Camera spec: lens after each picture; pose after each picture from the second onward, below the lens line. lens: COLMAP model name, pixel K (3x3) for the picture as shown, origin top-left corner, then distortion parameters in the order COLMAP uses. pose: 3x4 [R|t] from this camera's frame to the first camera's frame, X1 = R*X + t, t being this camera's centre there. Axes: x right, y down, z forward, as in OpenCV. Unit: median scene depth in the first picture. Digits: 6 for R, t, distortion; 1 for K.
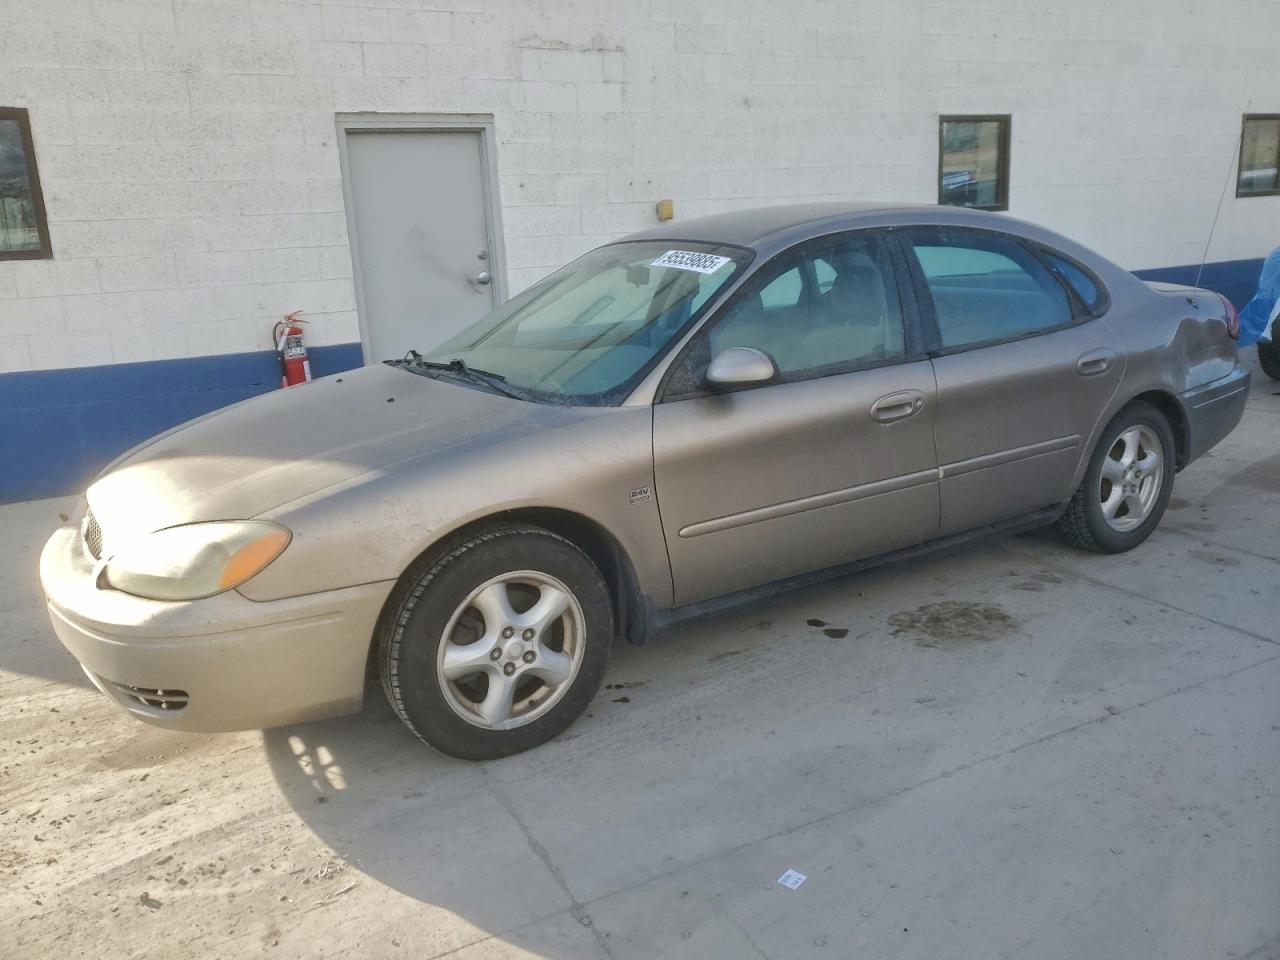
lens RADIAL K [[1036.3, 0, 633.2], [0, 1036.3, 480.0], [0, 0, 1]] dist [0.011550, 0.001629]
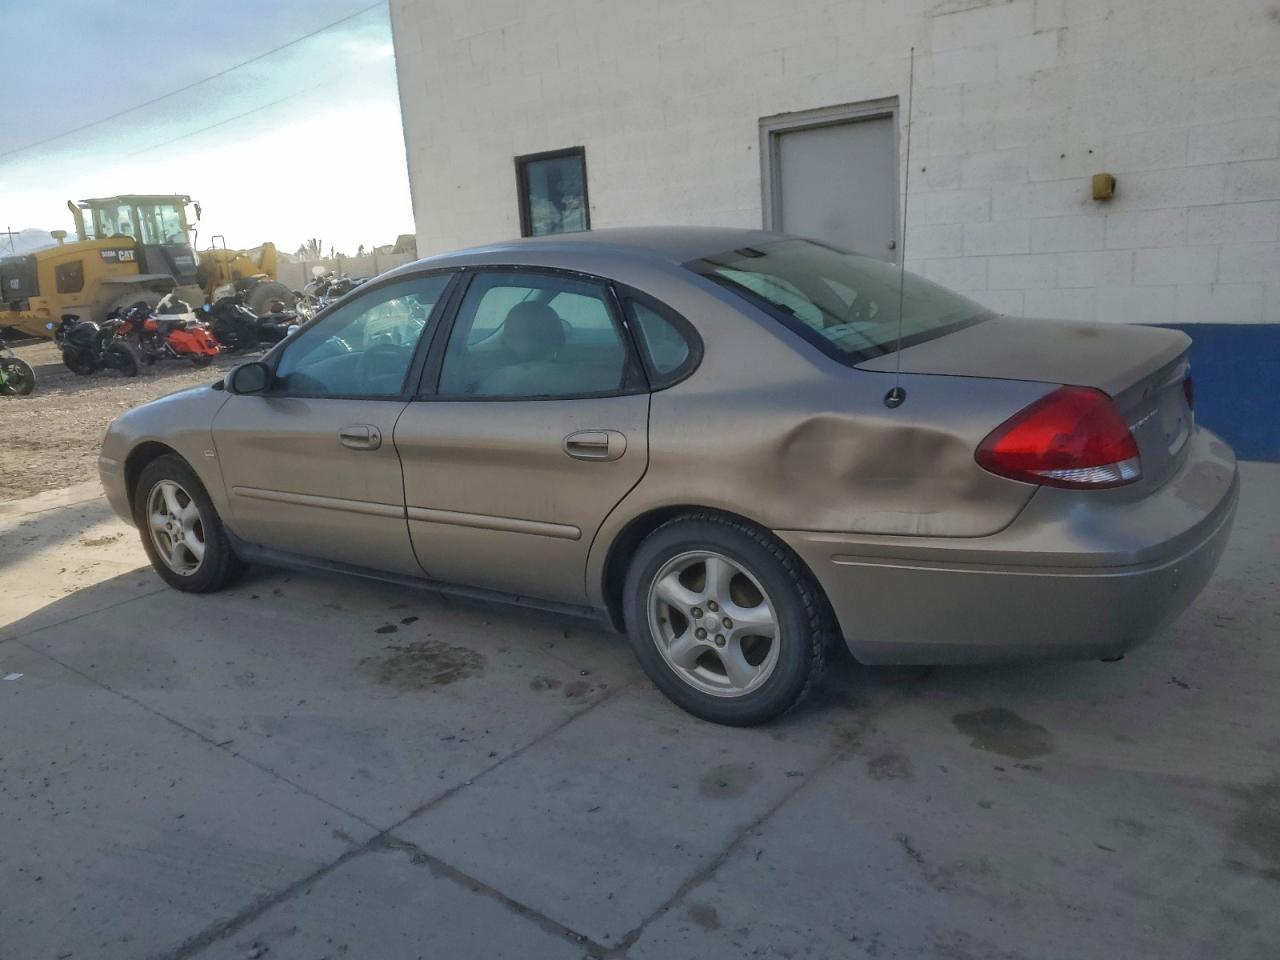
lens RADIAL K [[1036.3, 0, 633.2], [0, 1036.3, 480.0], [0, 0, 1]] dist [0.011550, 0.001629]
pose [[0.372999, 0.226196, -0.899837, 0.793415], [-0.168066, 0.970256, 0.174230, -0.155735], [0.912483, 0.086245, 0.399921, 0.488040]]
